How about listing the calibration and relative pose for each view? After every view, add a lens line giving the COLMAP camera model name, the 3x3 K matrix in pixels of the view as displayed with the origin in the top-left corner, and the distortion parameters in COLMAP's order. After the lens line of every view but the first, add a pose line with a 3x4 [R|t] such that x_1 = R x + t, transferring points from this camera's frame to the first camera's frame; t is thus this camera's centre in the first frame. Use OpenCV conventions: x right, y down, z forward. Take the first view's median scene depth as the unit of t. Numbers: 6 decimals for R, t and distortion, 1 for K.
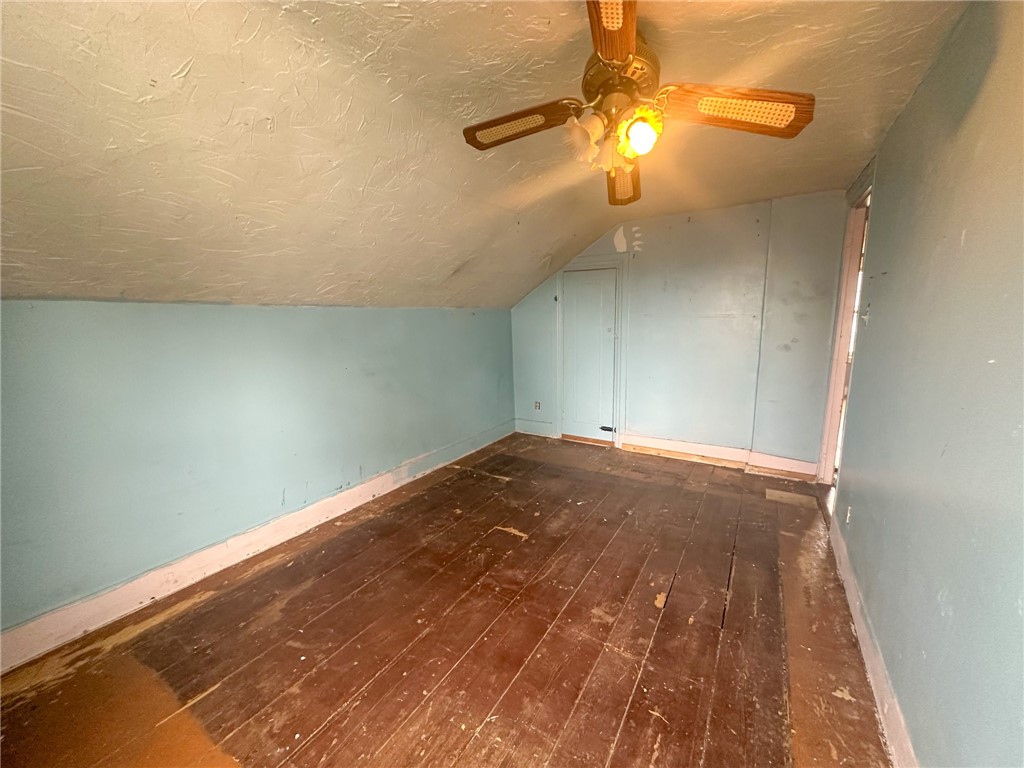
lens RADIAL K [[419.3, 0, 521.7], [0, 419.3, 384.2], [0, 0, 1]] dist [-0.002884, -0.000503]
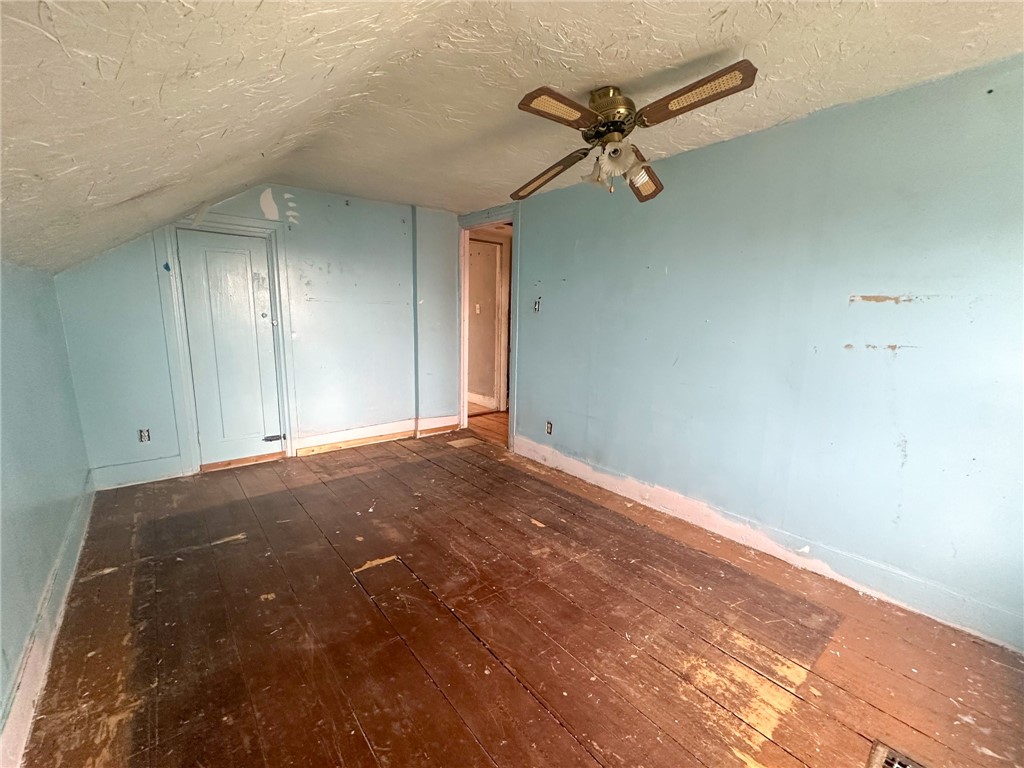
lens RADIAL K [[419.3, 0, 521.7], [0, 419.3, 384.2], [0, 0, 1]] dist [-0.002884, -0.000503]
pose [[0.326241, -0.142331, 0.934510, -0.500361], [0.128135, 0.986134, 0.105462, -0.026511], [-0.936562, 0.085337, 0.339955, 0.351522]]
